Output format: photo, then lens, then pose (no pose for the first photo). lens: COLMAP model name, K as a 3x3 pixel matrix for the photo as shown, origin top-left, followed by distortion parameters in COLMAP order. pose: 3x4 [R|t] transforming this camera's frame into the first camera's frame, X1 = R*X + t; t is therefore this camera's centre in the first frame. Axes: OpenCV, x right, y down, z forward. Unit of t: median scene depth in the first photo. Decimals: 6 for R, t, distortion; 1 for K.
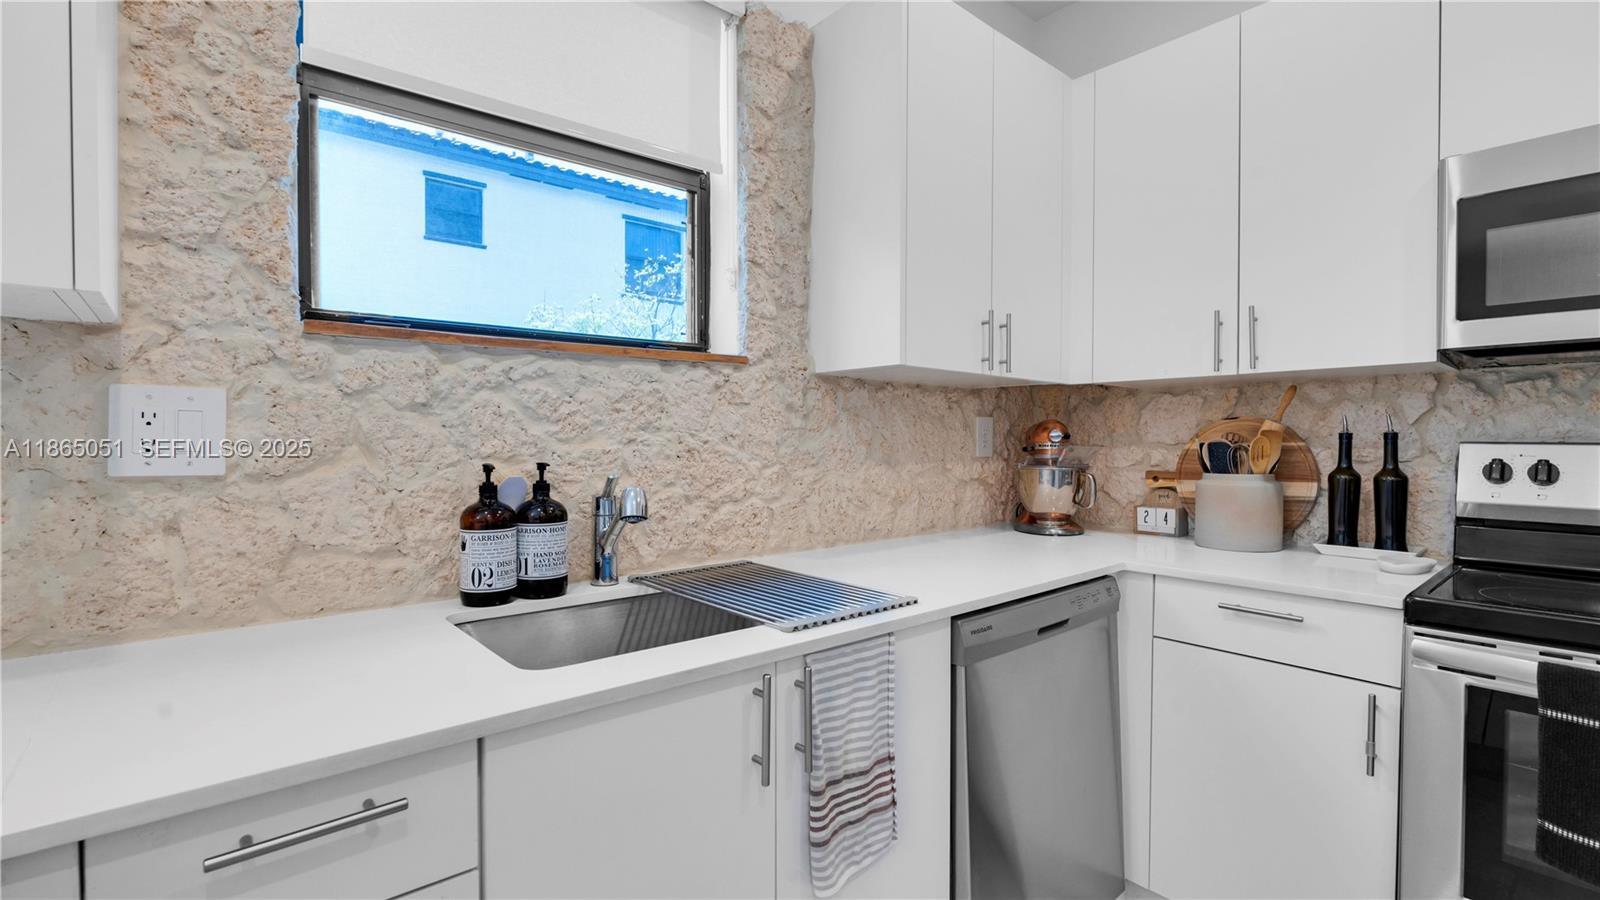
lens RADIAL K [[711.1, 0, 793.3], [0, 711.1, 447.0], [0, 0, 1]] dist [-0.009138, 0.001054]
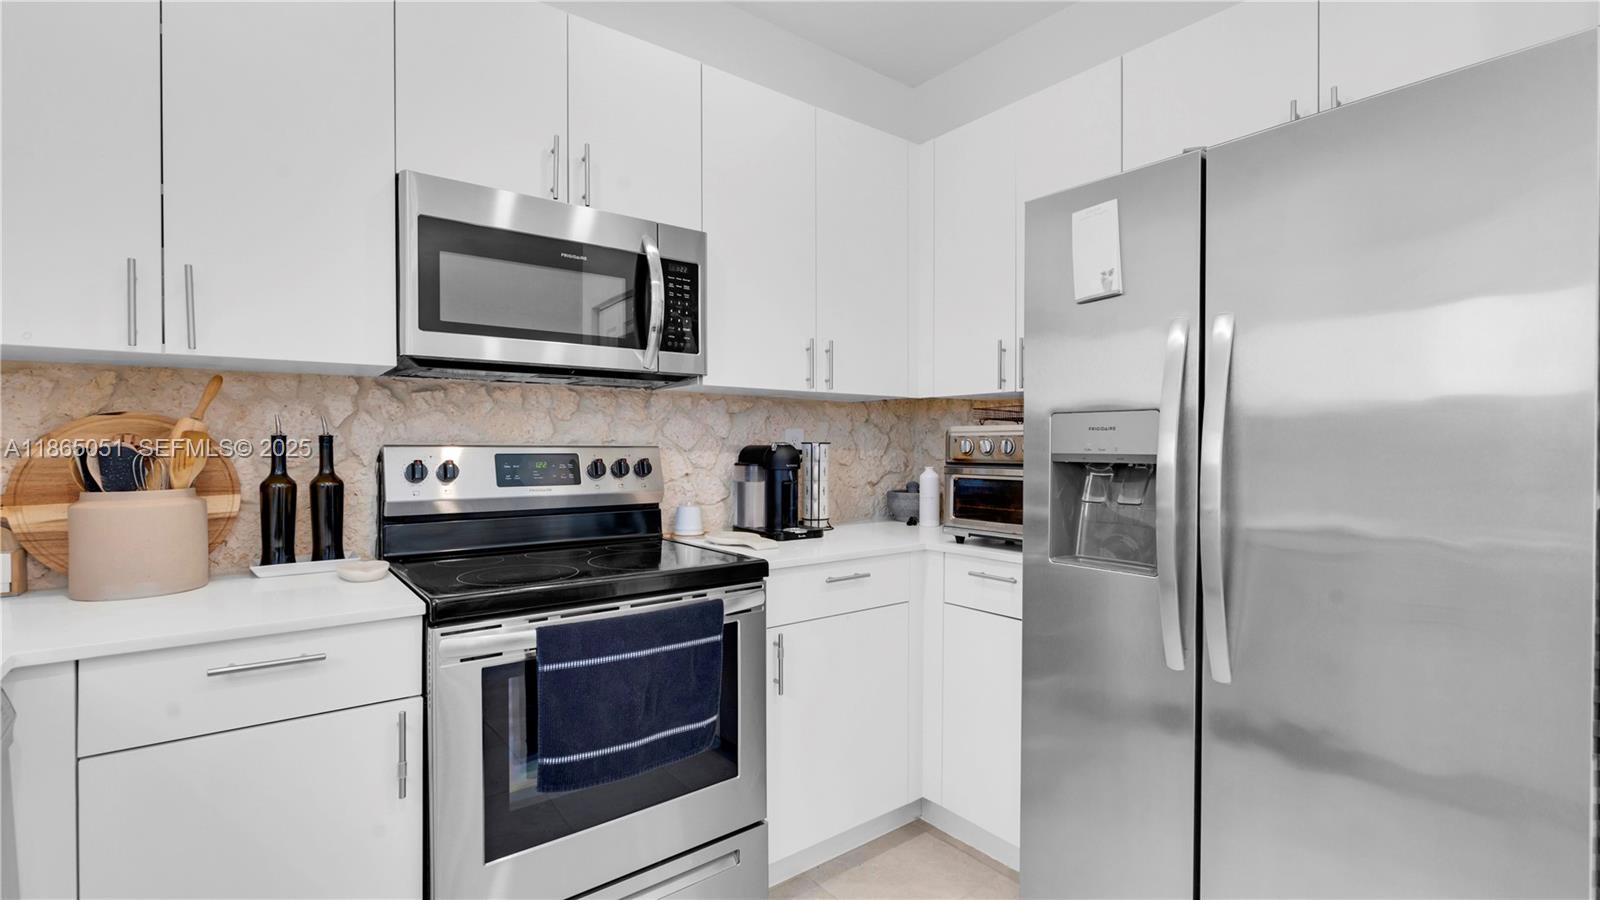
lens RADIAL K [[711.1, 0, 805.2], [0, 711.1, 451.5], [0, 0, 1]] dist [-0.009138, 0.001054]
pose [[0.032762, -0.012071, 0.999390, -0.082554], [0.011780, 0.999862, 0.011690, -0.002651], [-0.999394, 0.011390, 0.032899, 0.327105]]
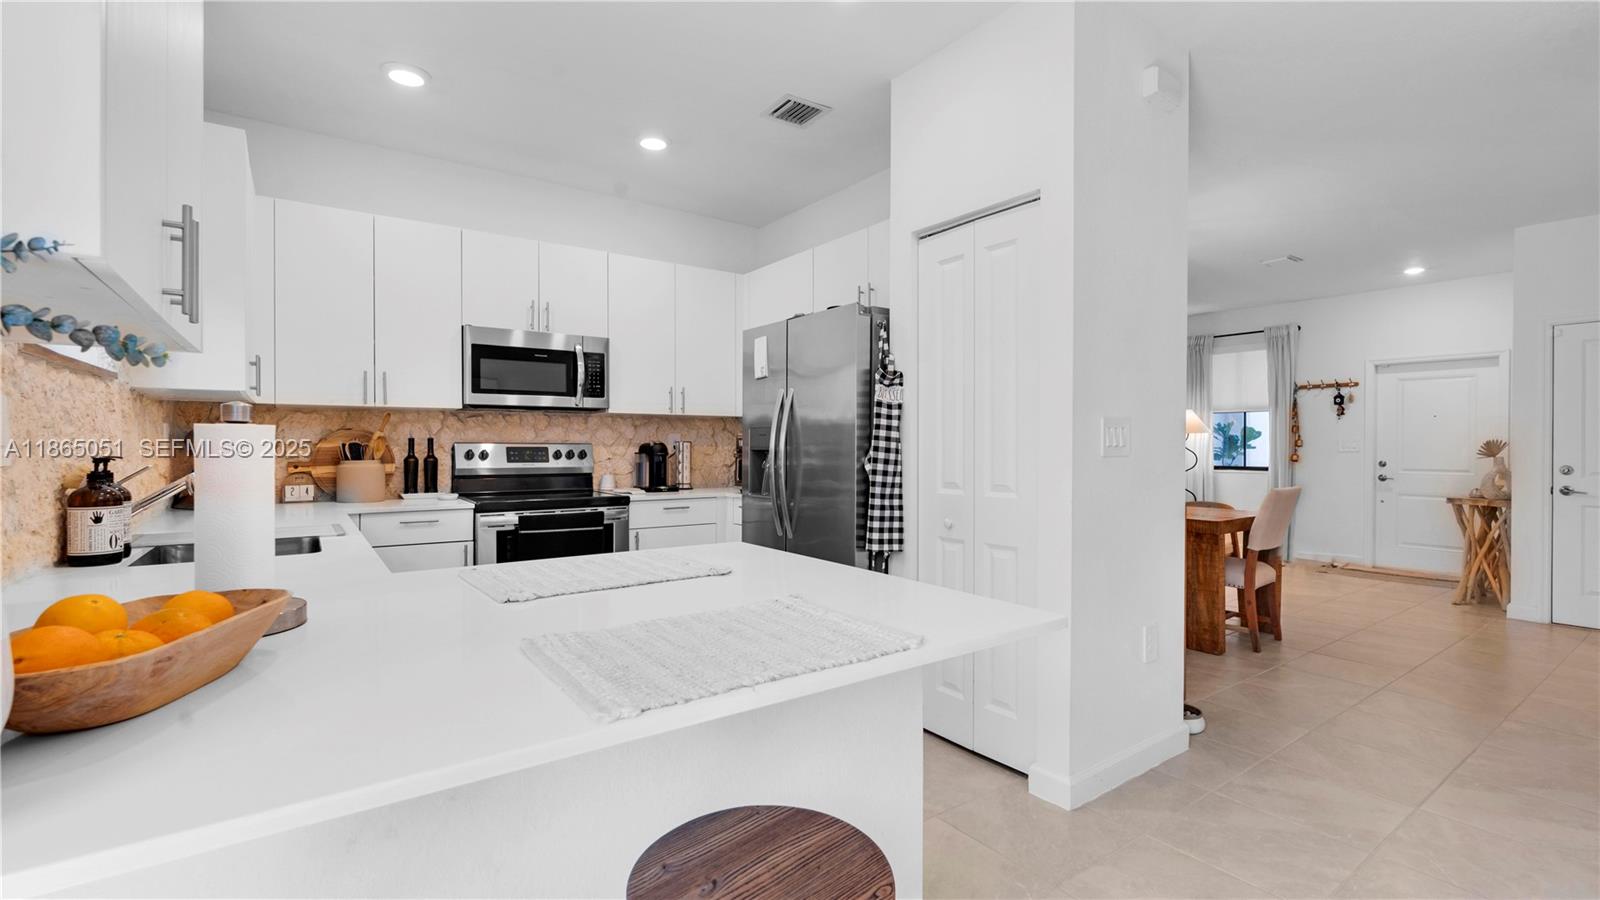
lens RADIAL K [[711.1, 0, 807.7], [0, 711.1, 448.7], [0, 0, 1]] dist [-0.009138, 0.001054]
pose [[0.071901, -0.007592, 0.997383, -1.204920], [0.011746, 0.999908, 0.006764, 0.009982], [-0.997343, 0.011229, 0.071983, -0.287331]]
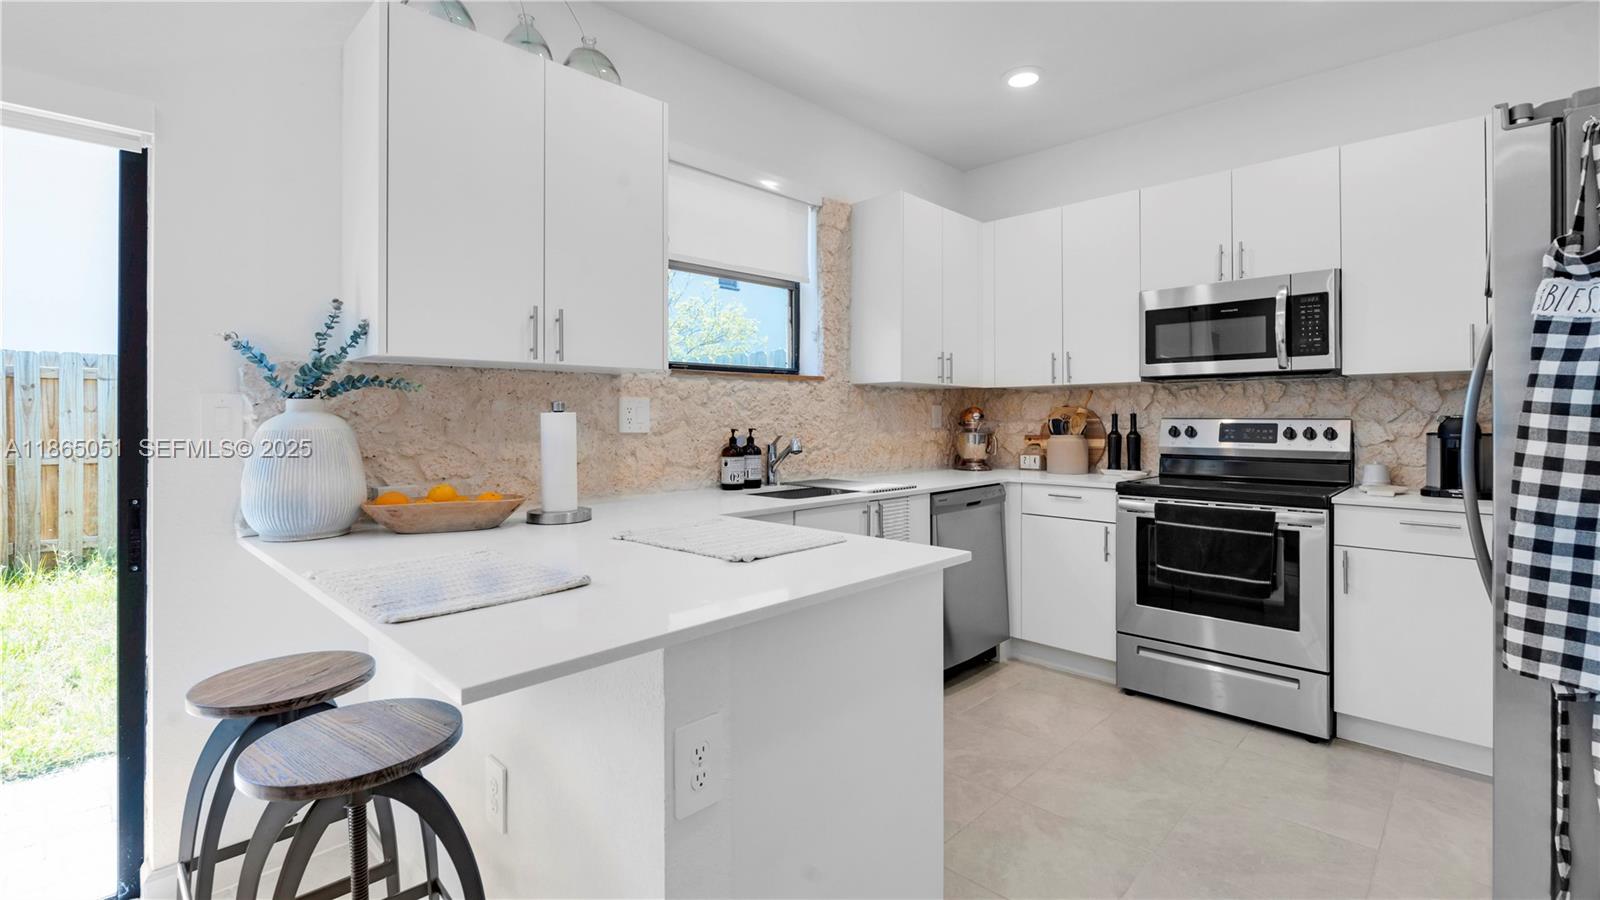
lens RADIAL K [[711.1, 0, 797.3], [0, 711.1, 414.4], [0, 0, 1]] dist [-0.009138, 0.001054]
pose [[0.995551, -0.002686, 0.094185, -0.323952], [0.004477, 0.999813, -0.018817, 0.015624], [-0.094117, 0.019155, 0.995377, -0.965433]]
